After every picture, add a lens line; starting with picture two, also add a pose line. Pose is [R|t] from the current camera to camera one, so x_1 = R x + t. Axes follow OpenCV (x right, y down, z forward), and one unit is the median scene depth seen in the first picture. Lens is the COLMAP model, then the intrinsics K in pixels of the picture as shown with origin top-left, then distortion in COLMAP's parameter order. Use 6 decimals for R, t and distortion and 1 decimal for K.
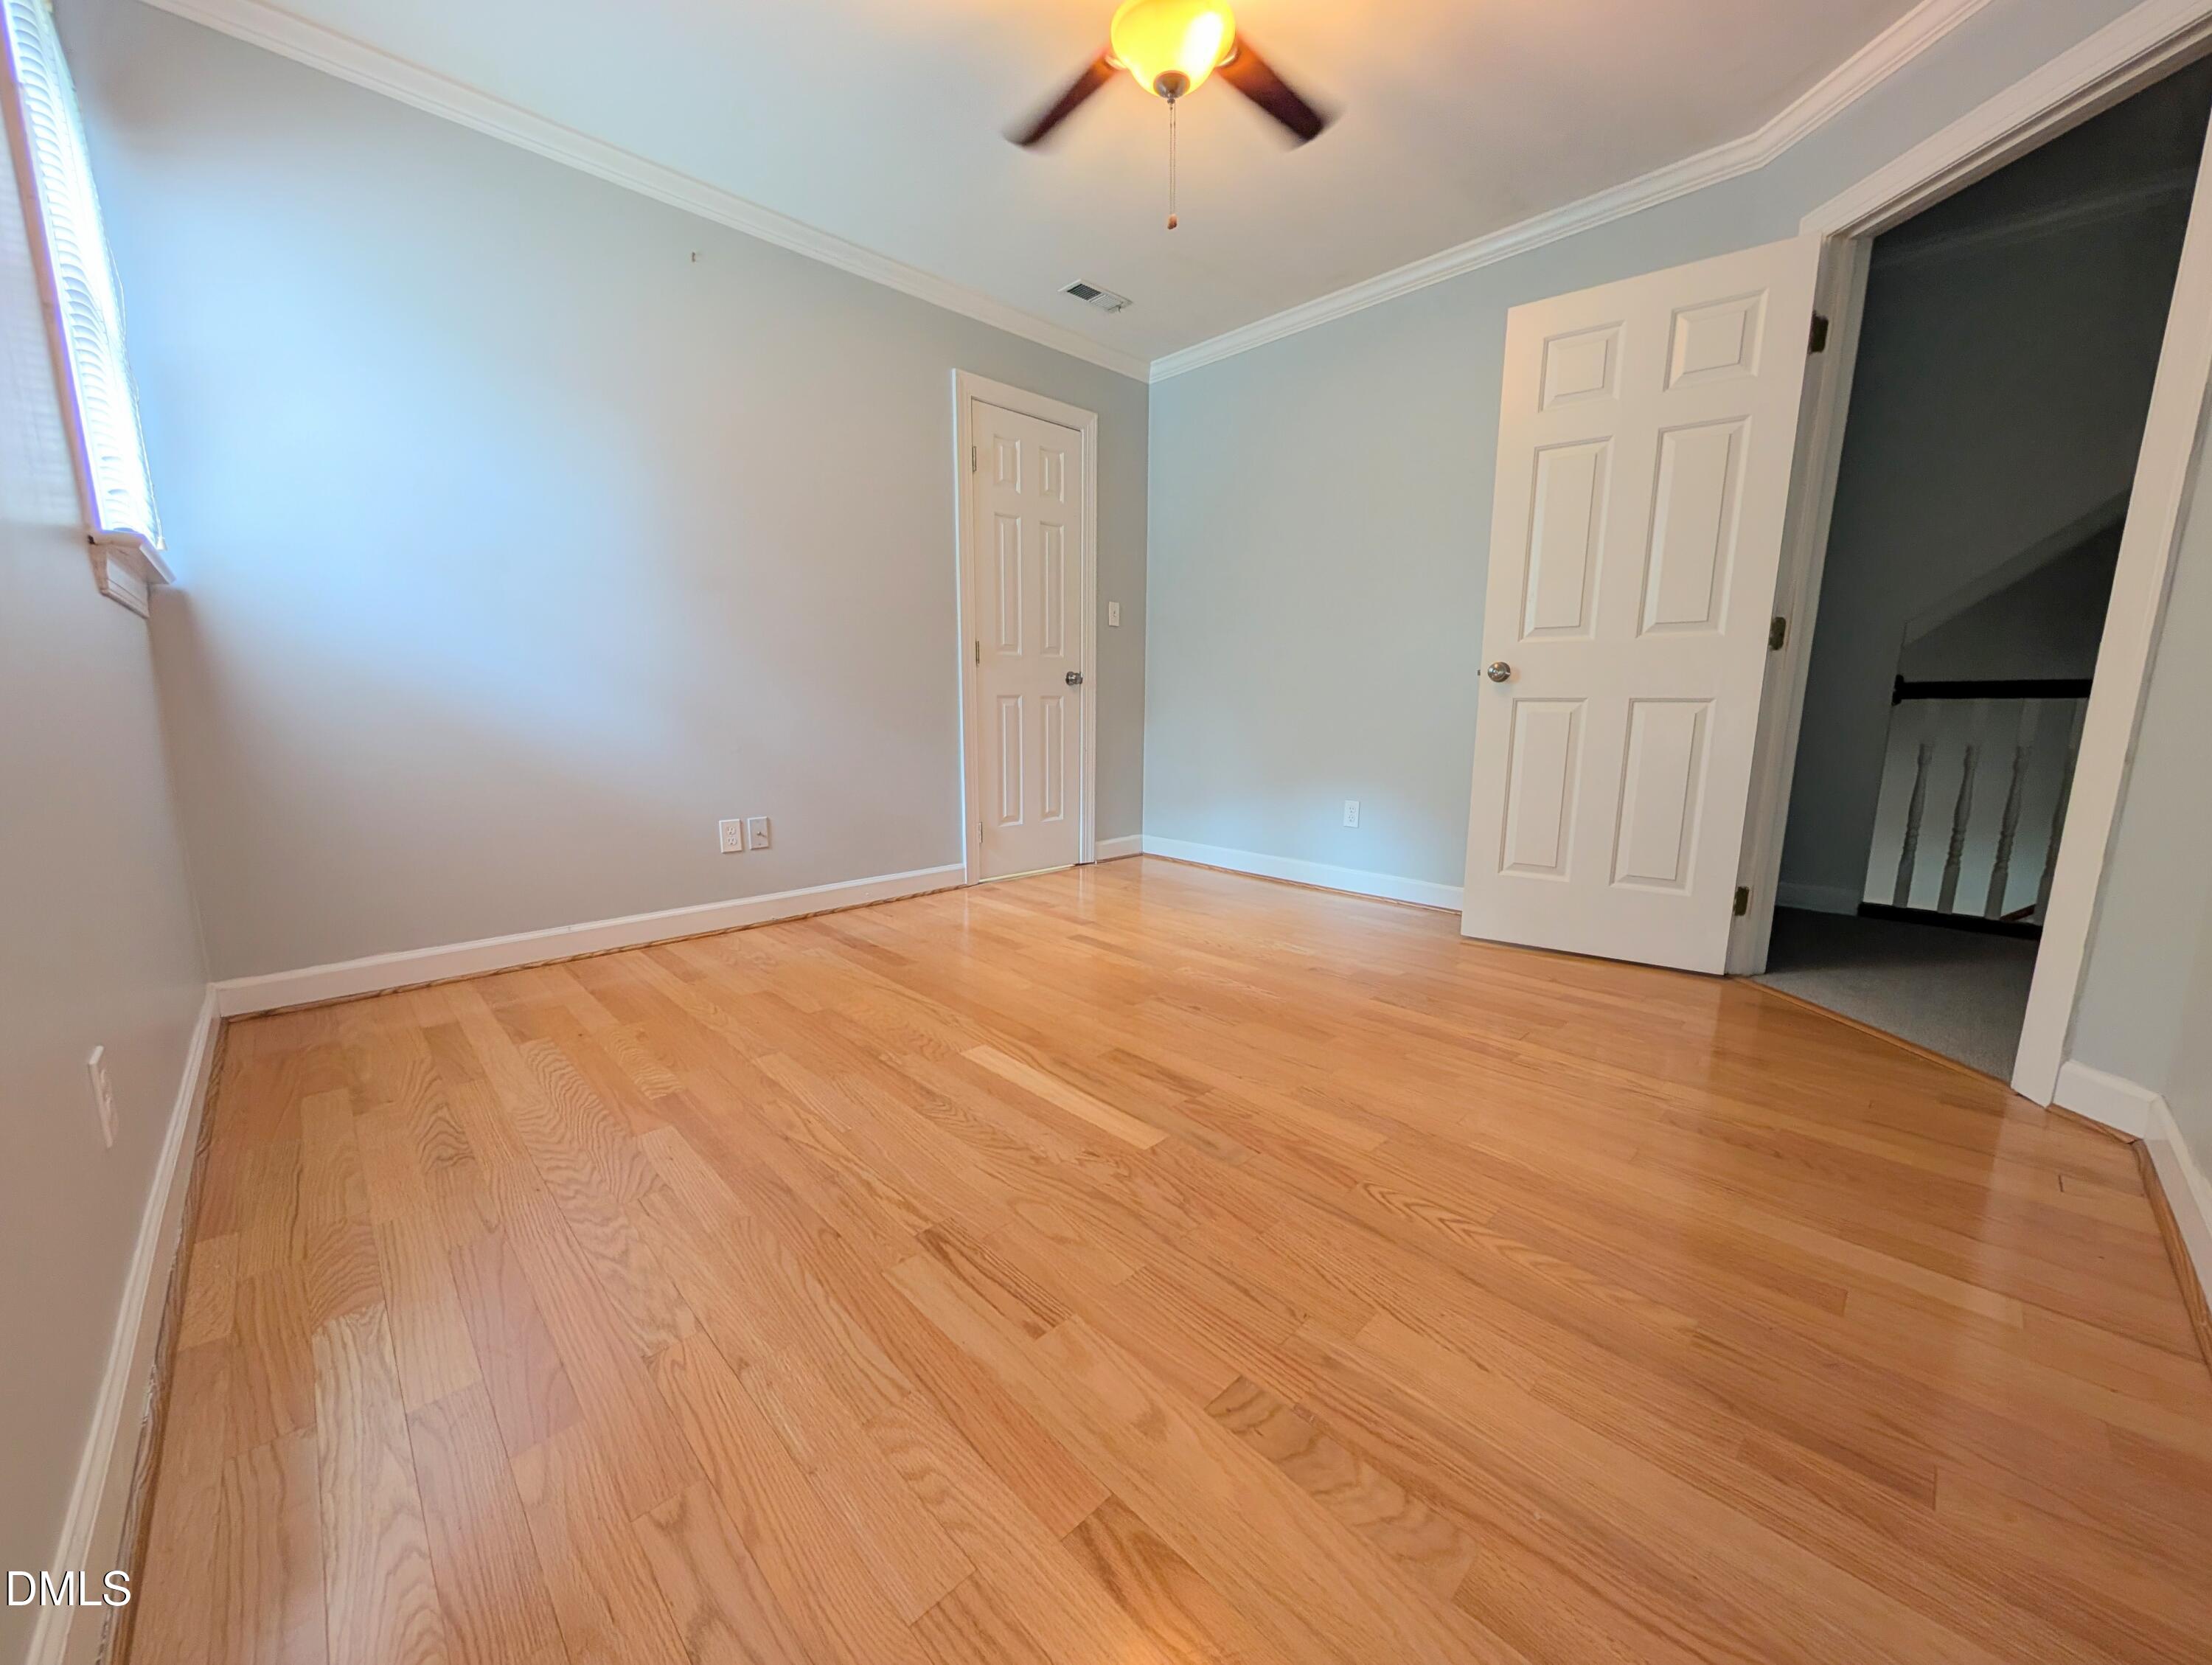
lens RADIAL K [[835.0, 0, 1107.7], [0, 835.0, 845.3], [0, 0, 1]] dist [-0.000630, 0.000059]
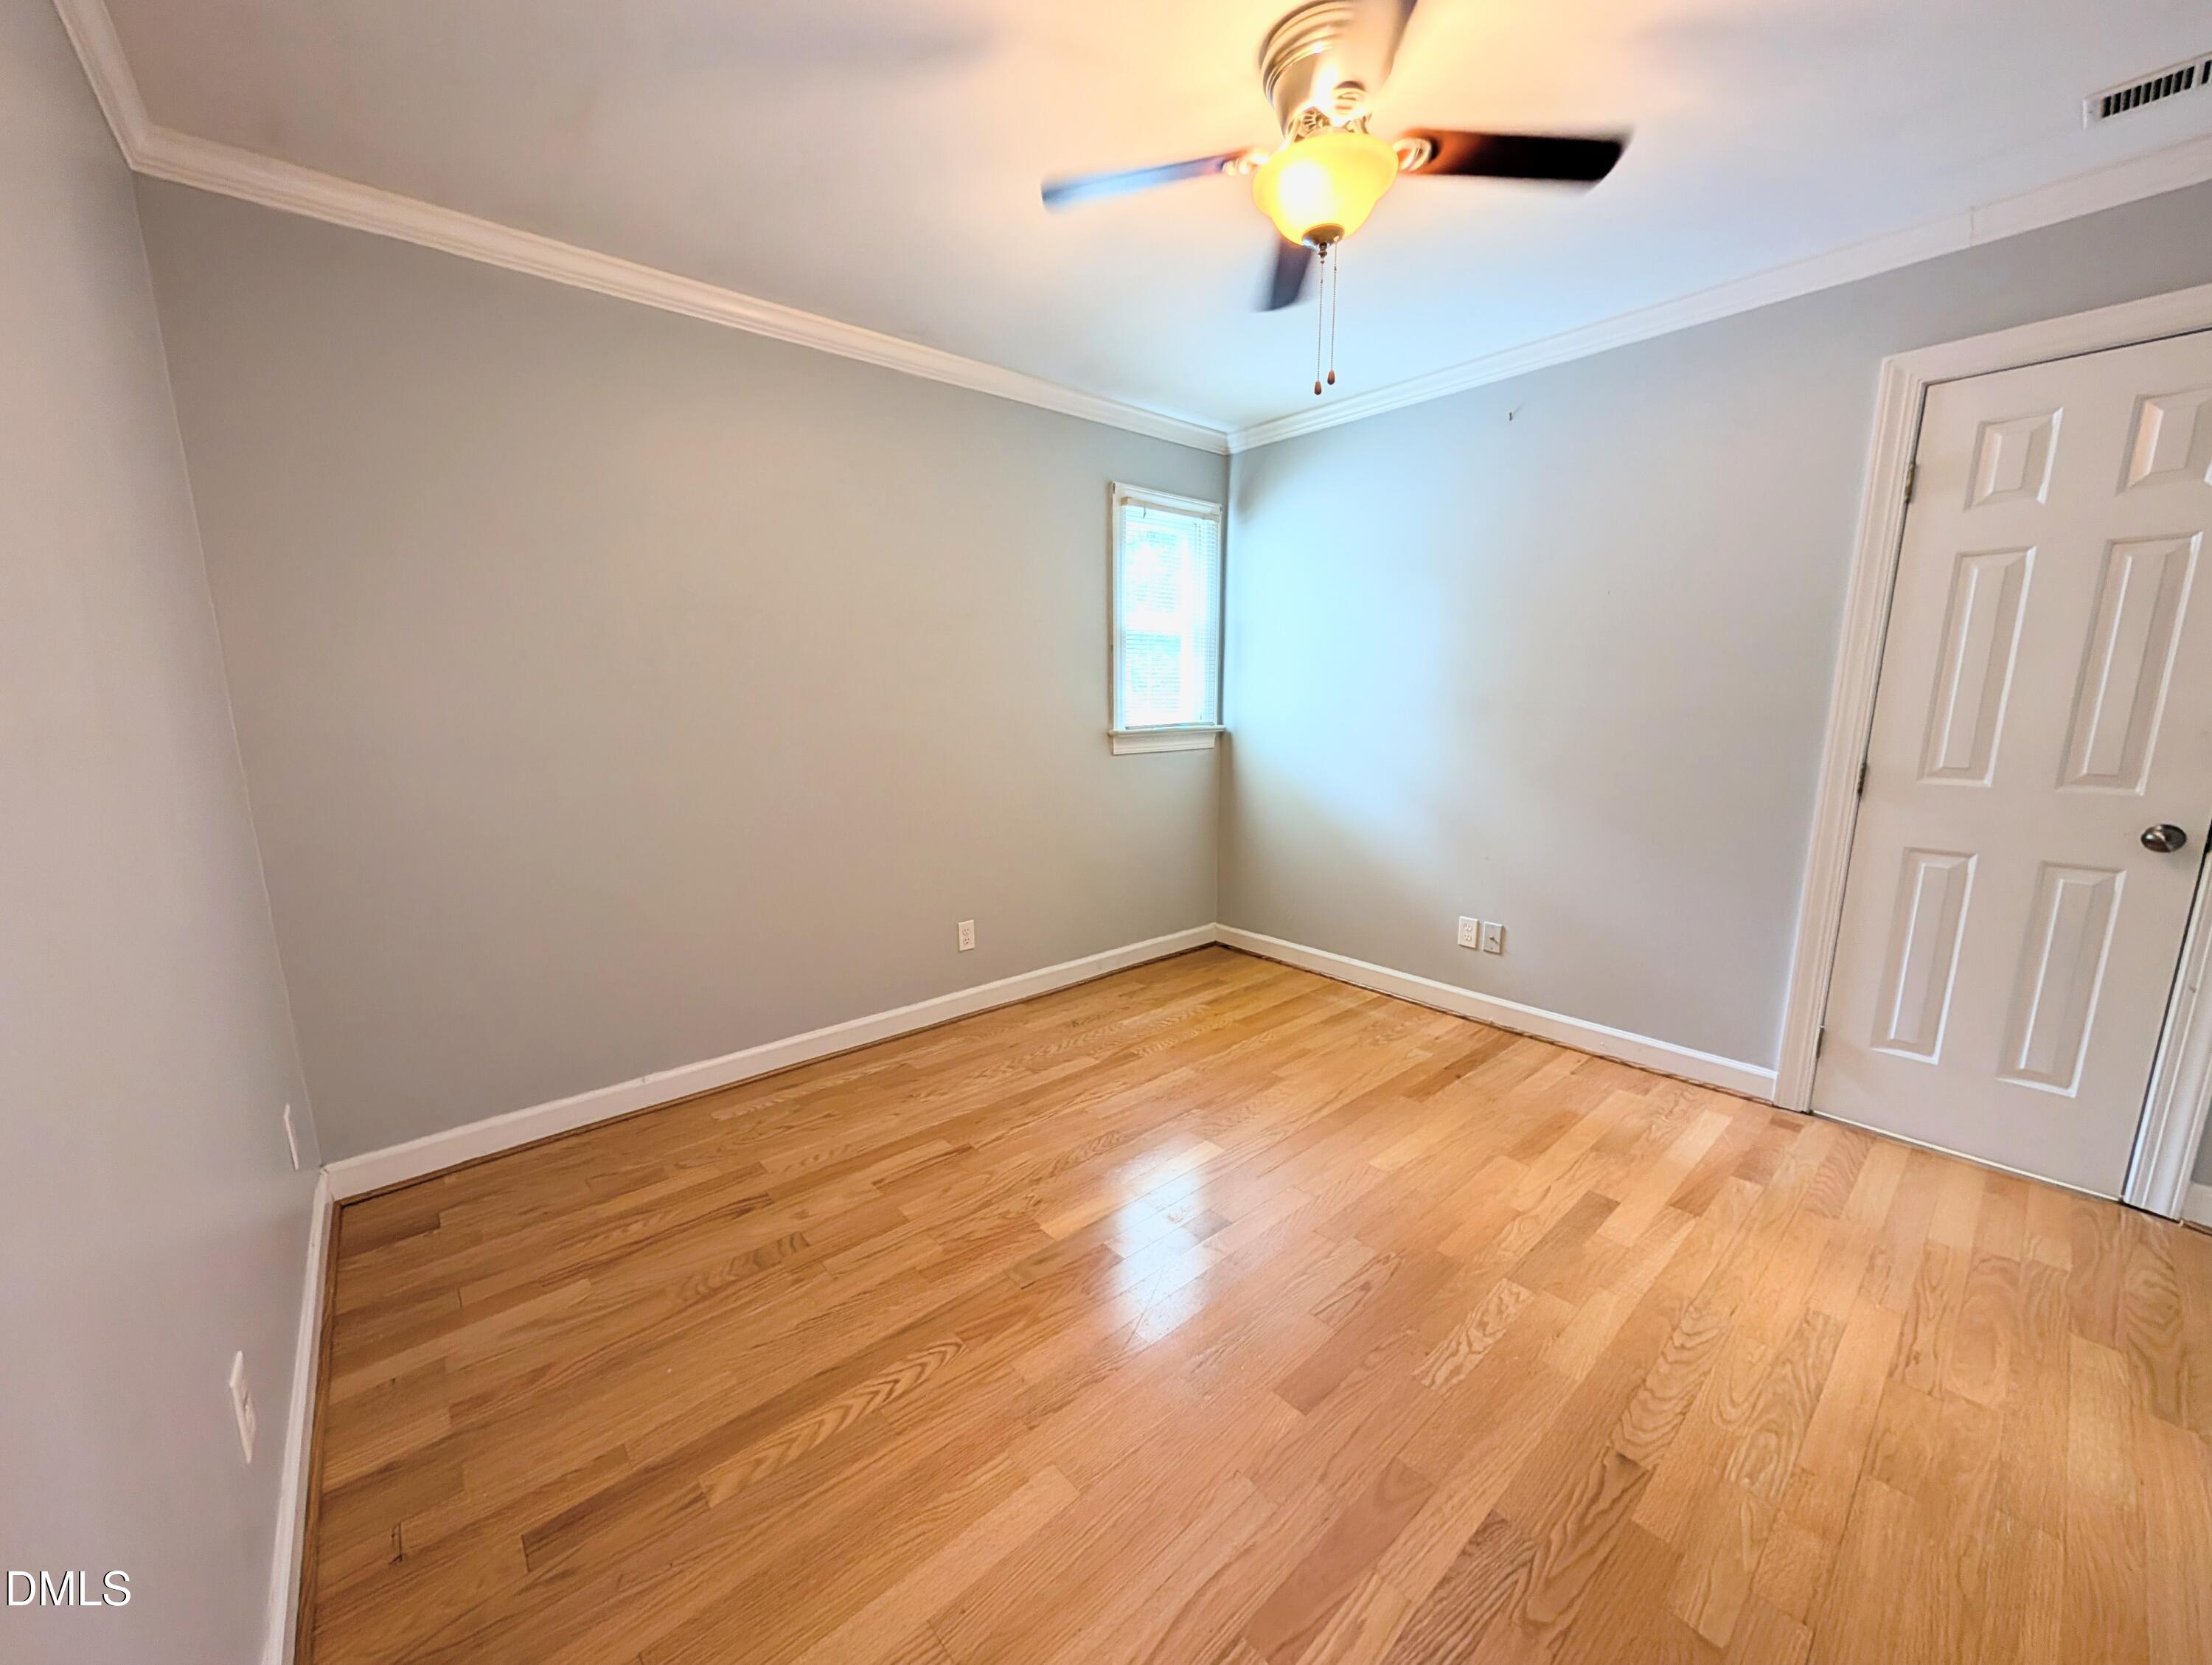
lens RADIAL K [[835.0, 0, 1107.7], [0, 835.0, 845.3], [0, 0, 1]] dist [-0.000630, 0.000059]
pose [[-0.053722, 0.177293, -0.982691, 0.812715], [-0.165483, 0.968923, 0.183856, -0.314915], [0.984748, 0.172496, -0.022713, 0.690360]]
